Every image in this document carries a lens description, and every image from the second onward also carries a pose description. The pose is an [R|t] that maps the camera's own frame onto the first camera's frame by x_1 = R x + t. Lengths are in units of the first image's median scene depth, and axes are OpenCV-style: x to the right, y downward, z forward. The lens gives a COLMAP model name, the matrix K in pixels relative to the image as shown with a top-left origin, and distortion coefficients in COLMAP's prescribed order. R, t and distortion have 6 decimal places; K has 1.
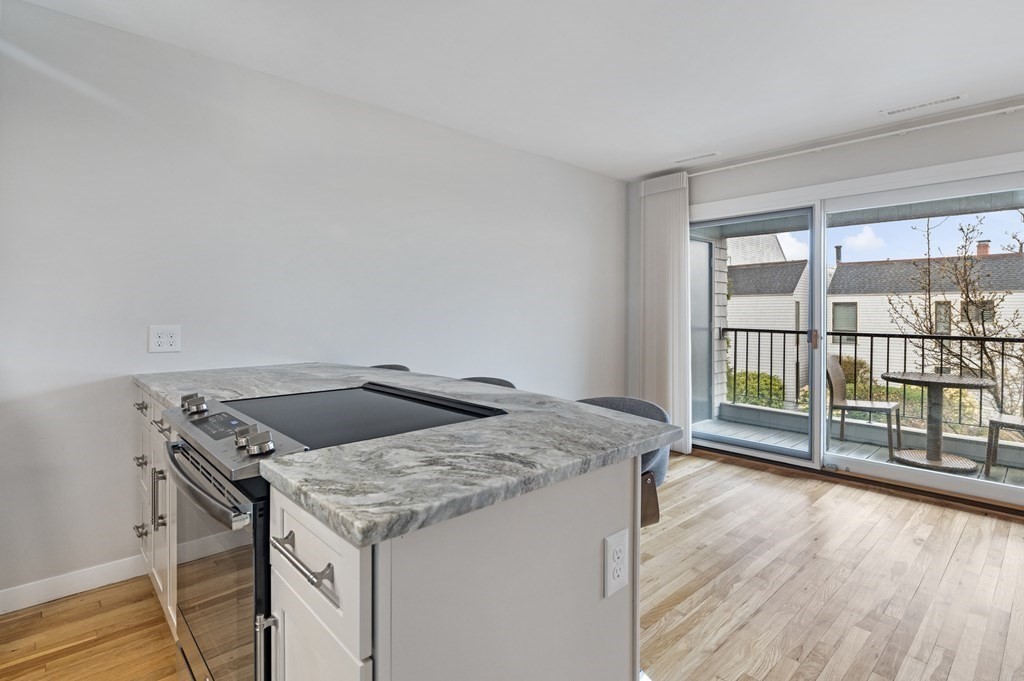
lens RADIAL K [[511.4, 0, 518.0], [0, 511.4, 309.2], [0, 0, 1]] dist [-0.000600, -0.001074]
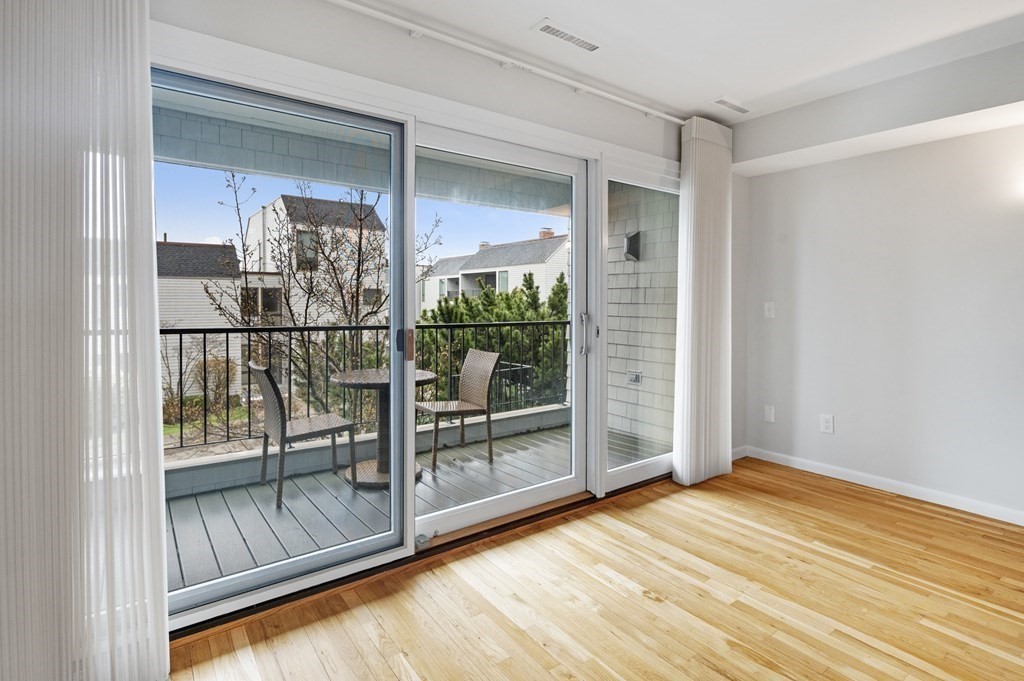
lens RADIAL K [[511.4, 0, 499.2], [0, 511.4, 310.2], [0, 0, 1]] dist [-0.000600, -0.001074]
pose [[0.140685, -0.013752, 0.989959, -0.001347], [-0.004959, 0.999881, 0.014594, 0.009313], [-0.990042, -0.006962, 0.140600, 0.678430]]
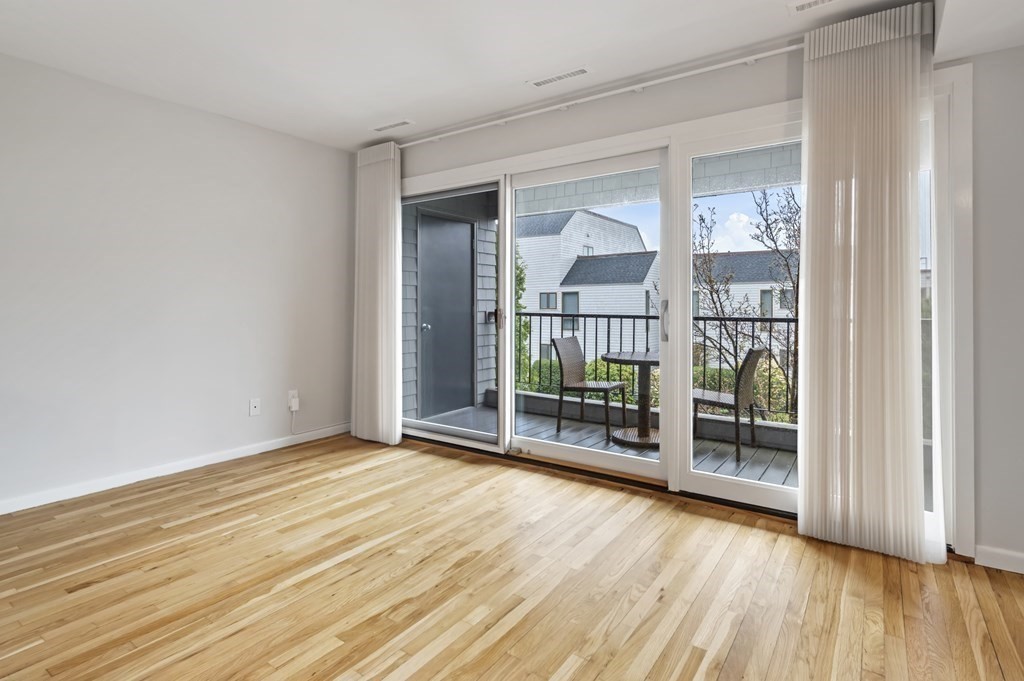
lens RADIAL K [[511.4, 0, 511.2], [0, 511.4, 308.7], [0, 0, 1]] dist [-0.000600, -0.001074]
pose [[0.982474, -0.008192, 0.186219, 0.354939], [0.004999, 0.999832, 0.017613, 0.018485], [-0.186332, -0.016374, 0.982350, 0.040999]]
